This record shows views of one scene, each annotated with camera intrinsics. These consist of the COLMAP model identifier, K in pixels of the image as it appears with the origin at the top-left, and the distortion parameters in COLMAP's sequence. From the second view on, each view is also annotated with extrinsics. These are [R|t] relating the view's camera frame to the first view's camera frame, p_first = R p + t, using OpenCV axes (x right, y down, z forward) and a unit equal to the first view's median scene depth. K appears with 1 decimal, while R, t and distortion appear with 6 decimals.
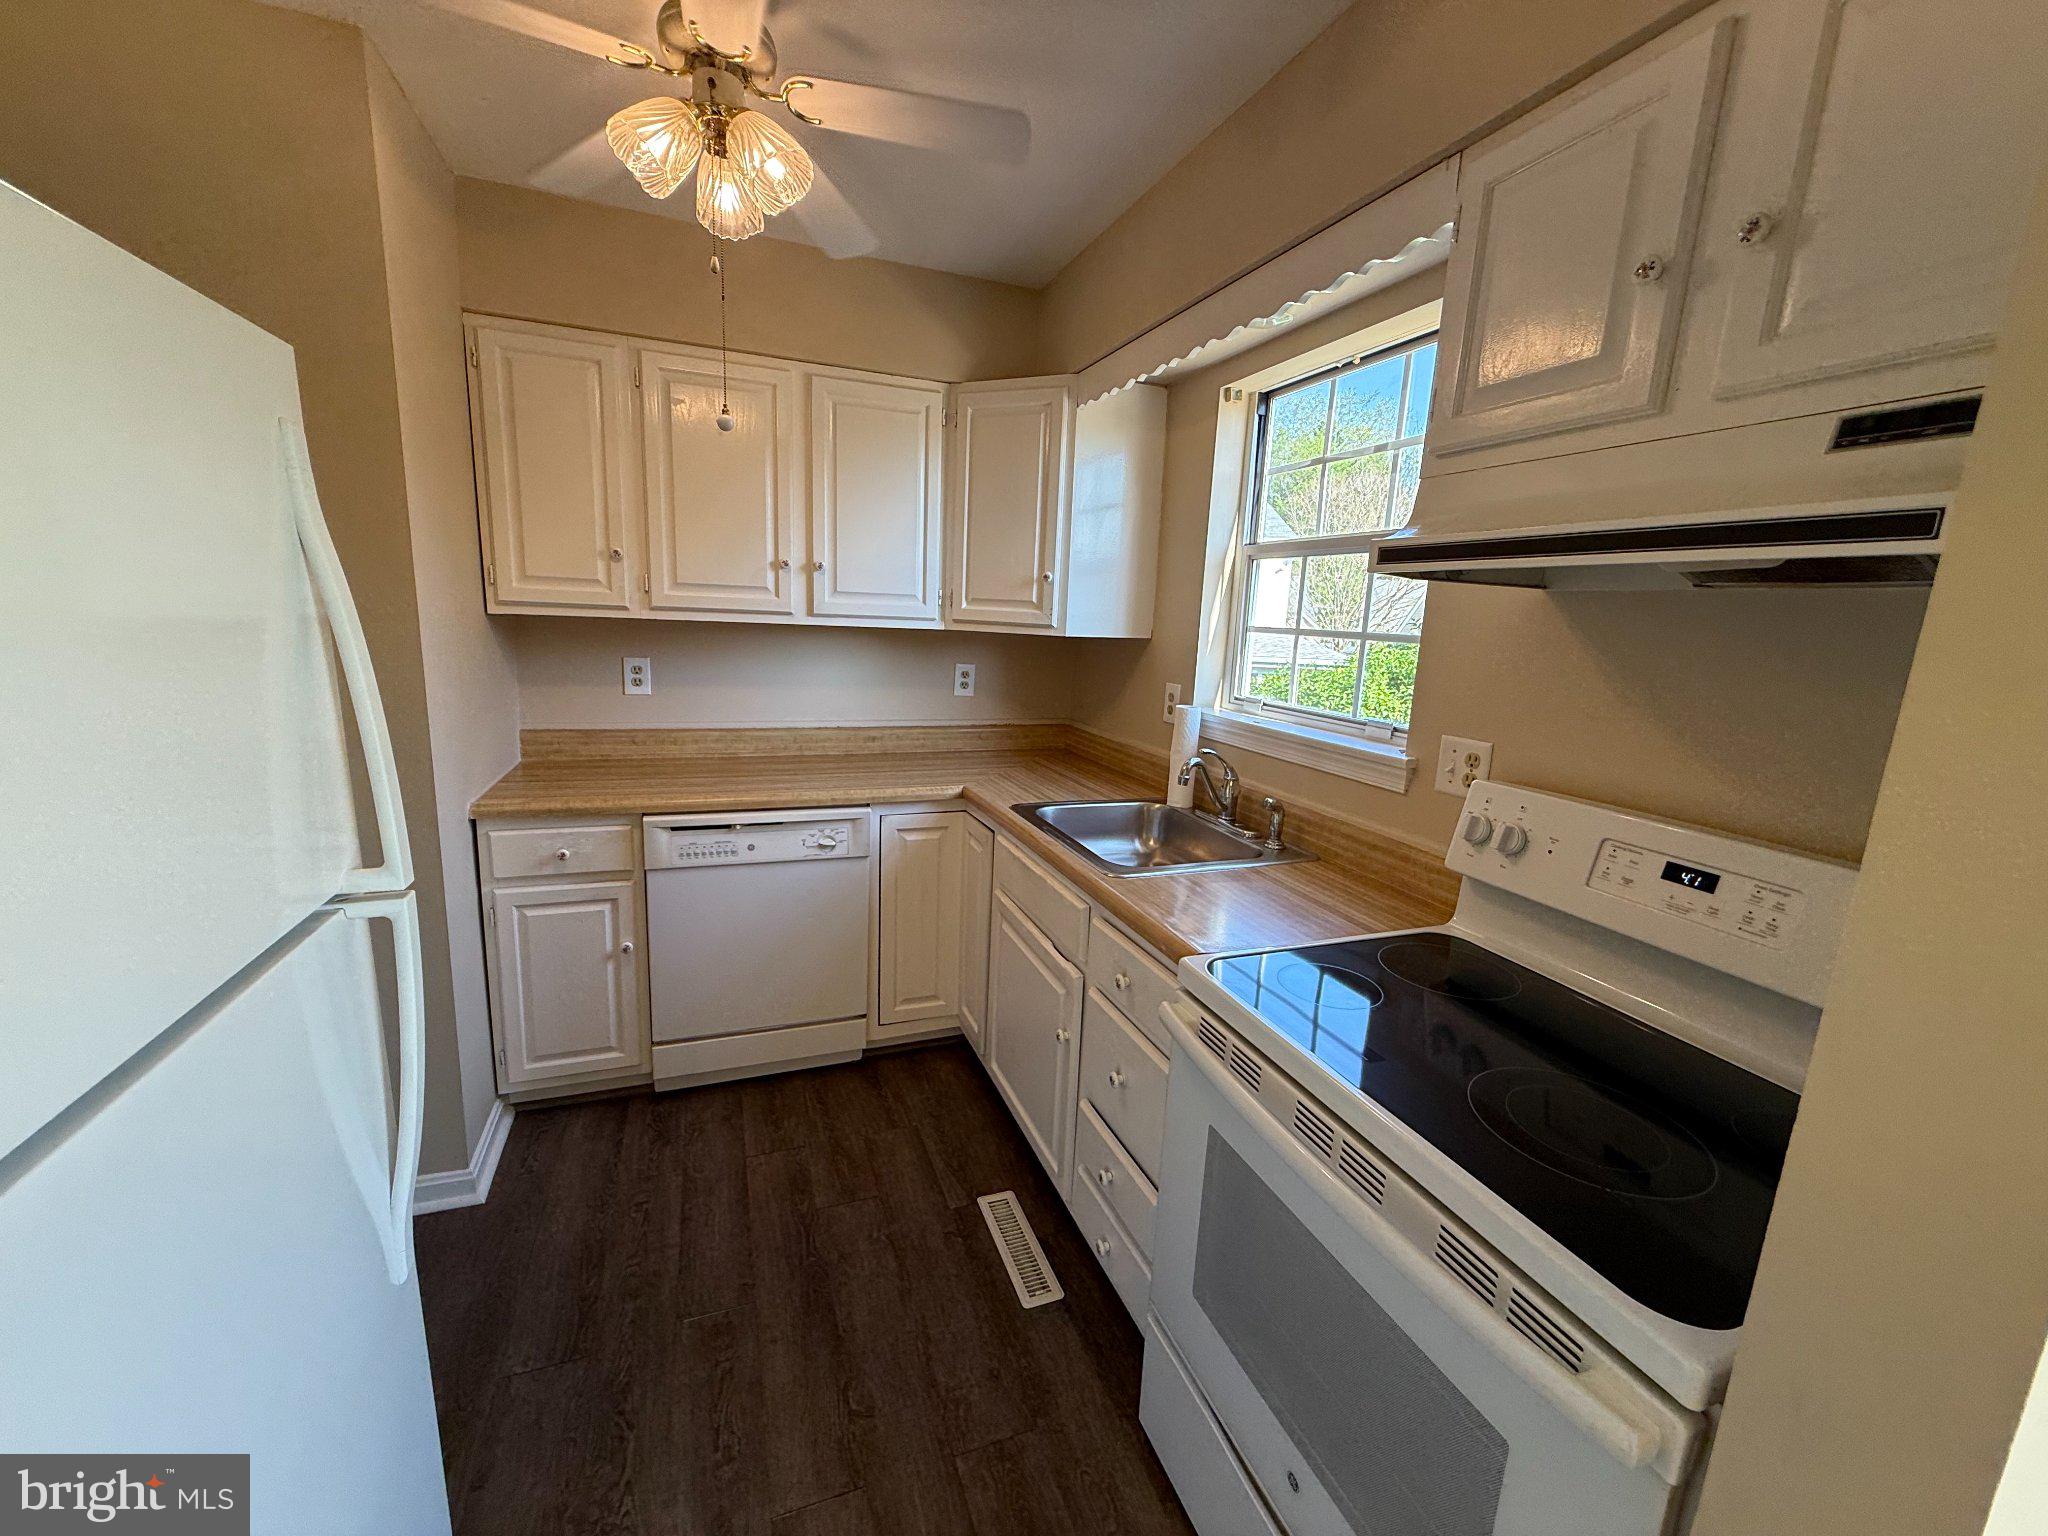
lens RADIAL K [[815.5, 0, 1021.5], [0, 815.5, 769.3], [0, 0, 1]] dist [0.000871, 0.000032]
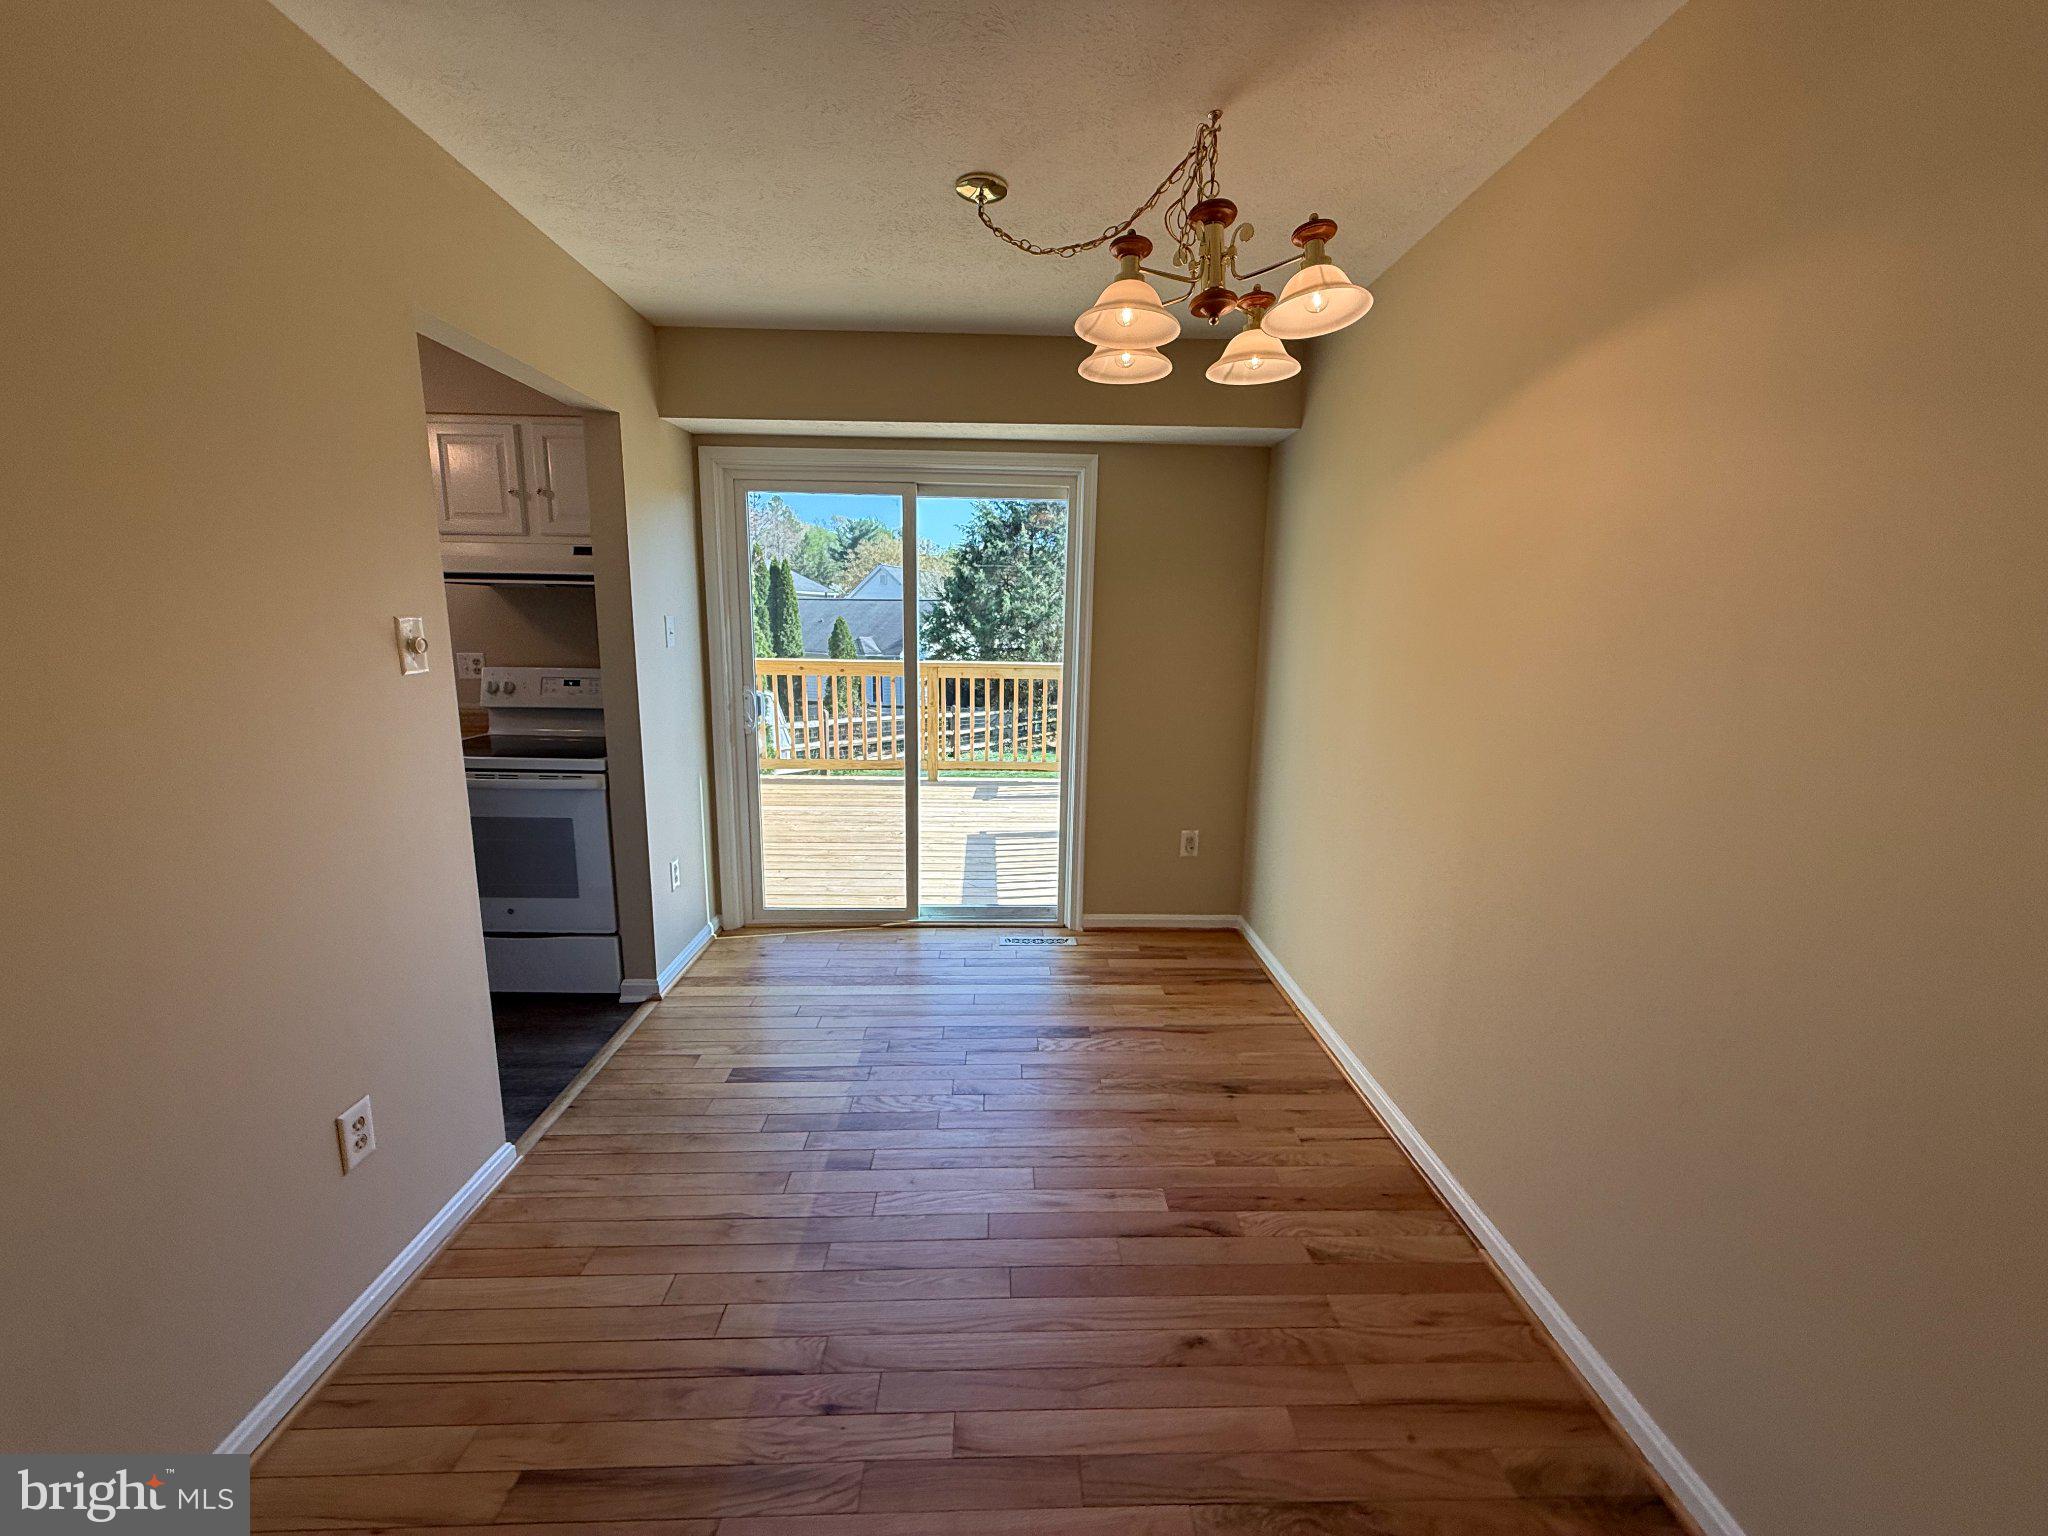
lens RADIAL K [[812.6, 0, 1024.0], [0, 812.6, 768.0], [0, 0, 1]] dist [-0.001250, -0.000141]
pose [[0.328879, -0.213310, 0.919966, -0.750314], [0.180741, 0.970366, 0.160383, 0.130094], [-0.926915, 0.113529, 0.357686, -0.816925]]
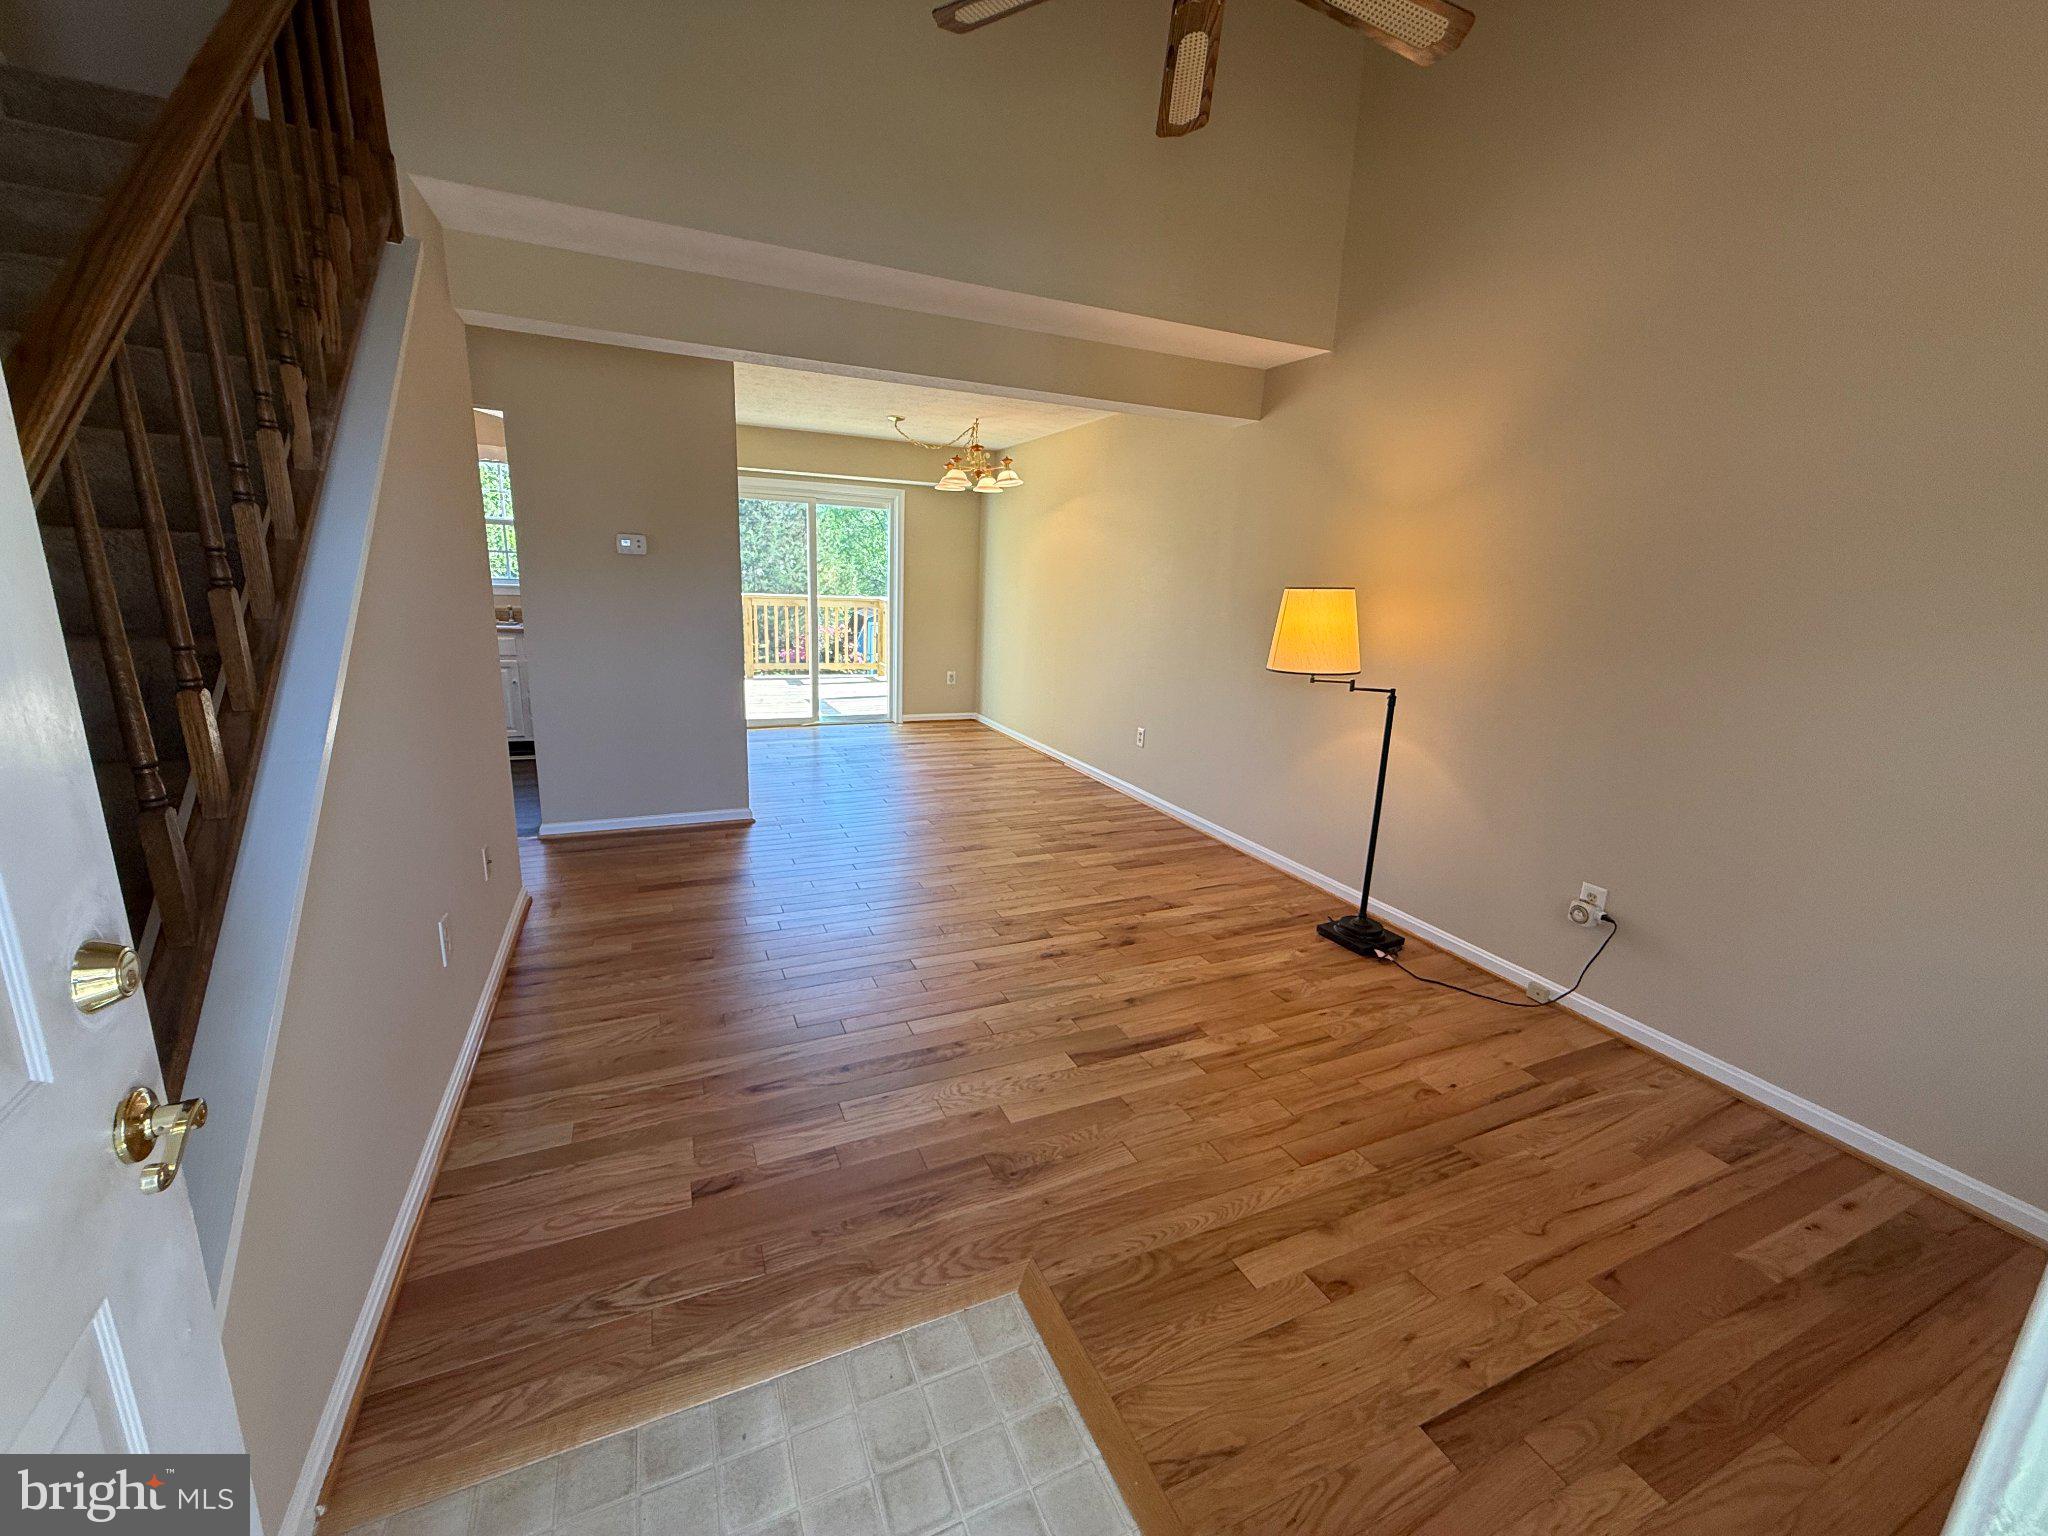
lens RADIAL K [[812.6, 0, 1024.0], [0, 812.6, 768.0], [0, 0, 1]] dist [-0.001250, -0.000141]
pose [[-0.060087, -0.280109, 0.958086, -2.624397], [0.146274, 0.946988, 0.286038, 0.018887], [-0.987418, 0.157330, -0.015929, -0.712528]]
